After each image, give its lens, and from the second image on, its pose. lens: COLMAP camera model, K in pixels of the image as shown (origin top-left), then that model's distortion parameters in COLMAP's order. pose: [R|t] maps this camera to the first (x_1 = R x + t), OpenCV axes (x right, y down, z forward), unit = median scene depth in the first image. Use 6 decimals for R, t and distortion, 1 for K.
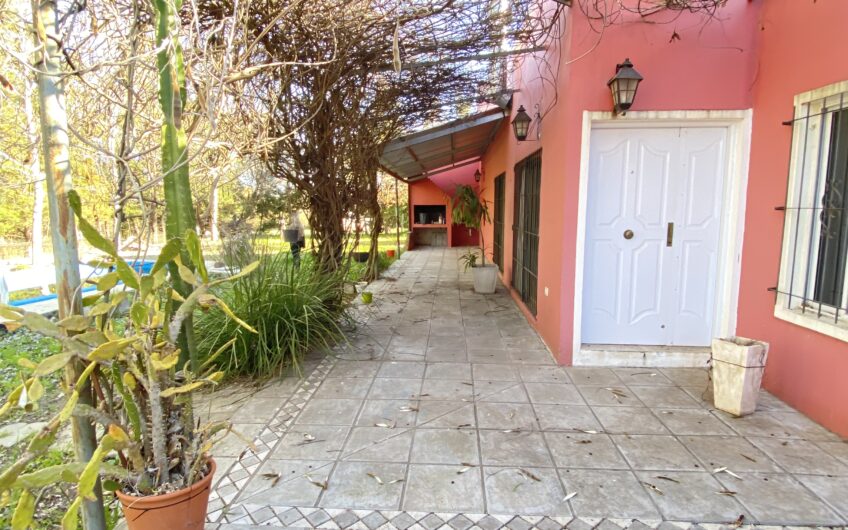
lens RADIAL K [[458.4, 0, 427.6], [0, 458.4, 263.1], [0, 0, 1]] dist [0.039978, -0.035299]
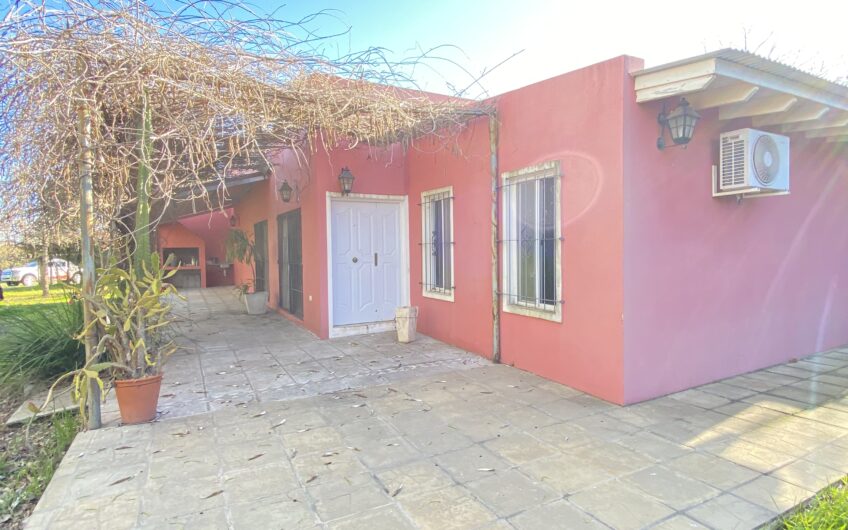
lens RADIAL K [[458.4, 0, 427.6], [0, 458.4, 263.1], [0, 0, 1]] dist [0.039978, -0.035299]
pose [[0.856887, -0.029994, 0.514631, -0.236354], [0.077310, 0.994493, -0.070764, 0.097328], [-0.509674, 0.100423, 0.854487, -0.655437]]
